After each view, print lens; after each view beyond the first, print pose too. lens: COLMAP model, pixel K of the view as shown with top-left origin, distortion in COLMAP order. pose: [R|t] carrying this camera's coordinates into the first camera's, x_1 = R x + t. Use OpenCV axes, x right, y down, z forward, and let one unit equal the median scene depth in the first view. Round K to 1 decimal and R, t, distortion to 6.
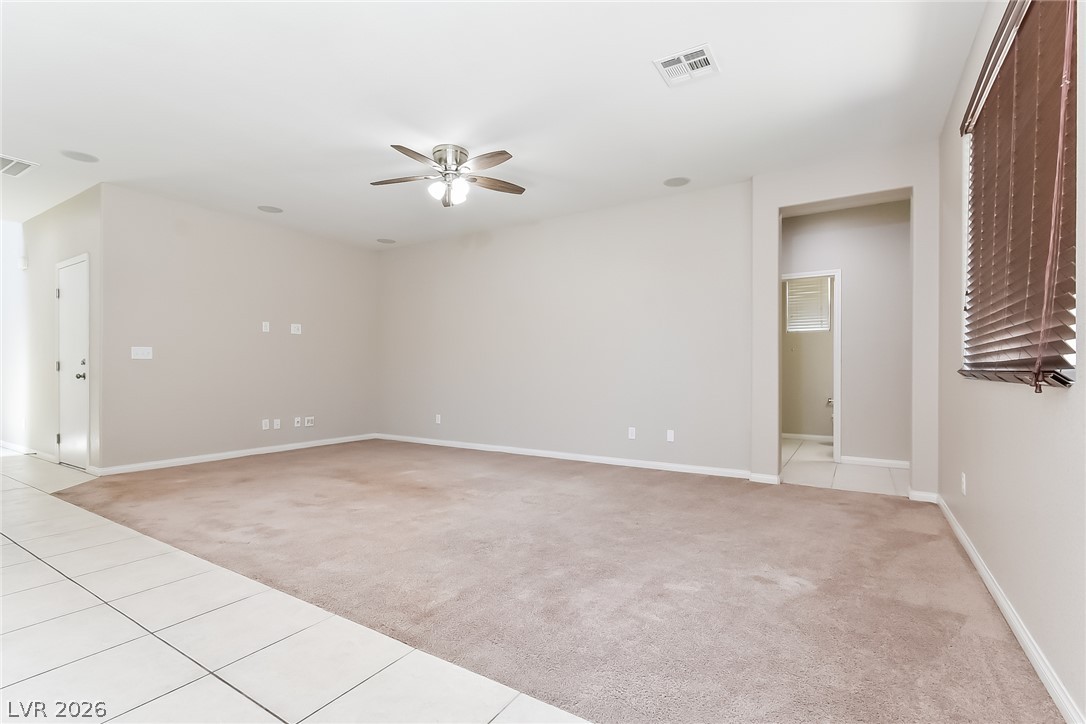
lens RADIAL K [[491.5, 0, 543.9], [0, 491.5, 366.2], [0, 0, 1]] dist [0.002112, -0.000699]
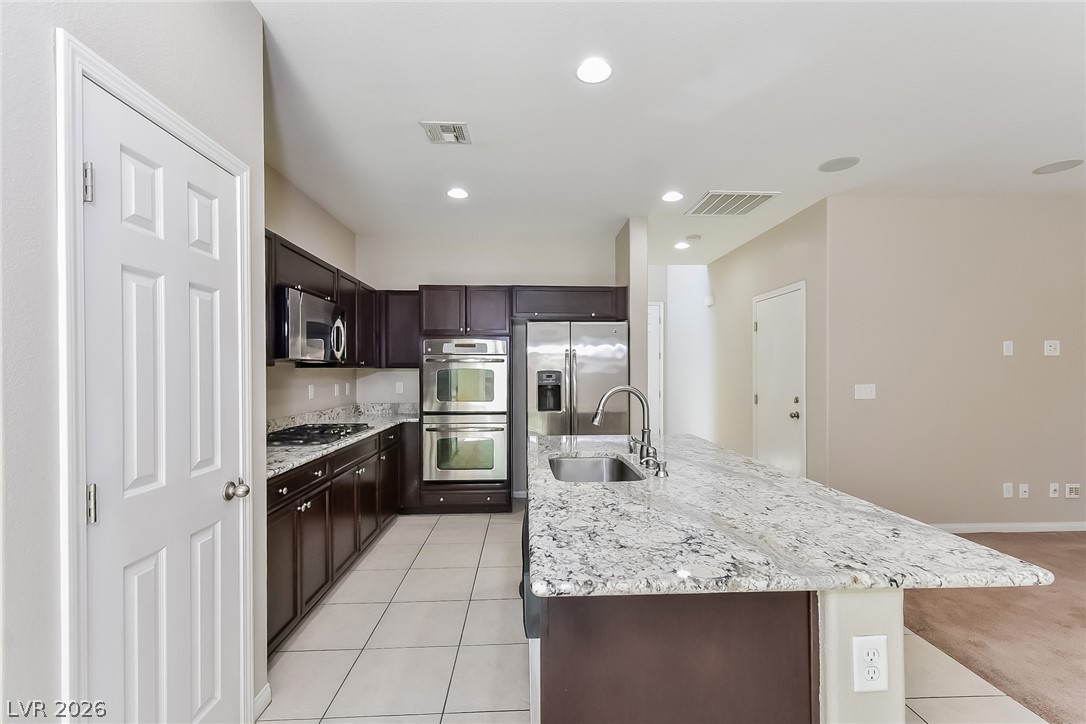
lens RADIAL K [[491.5, 0, 547.3], [0, 491.5, 366.8], [0, 0, 1]] dist [0.002112, -0.000699]
pose [[0.569768, -0.011740, -0.821722, -0.372767], [0.011351, 0.999915, -0.006415, -0.057810], [0.821727, -0.005672, 0.569852, 0.082136]]
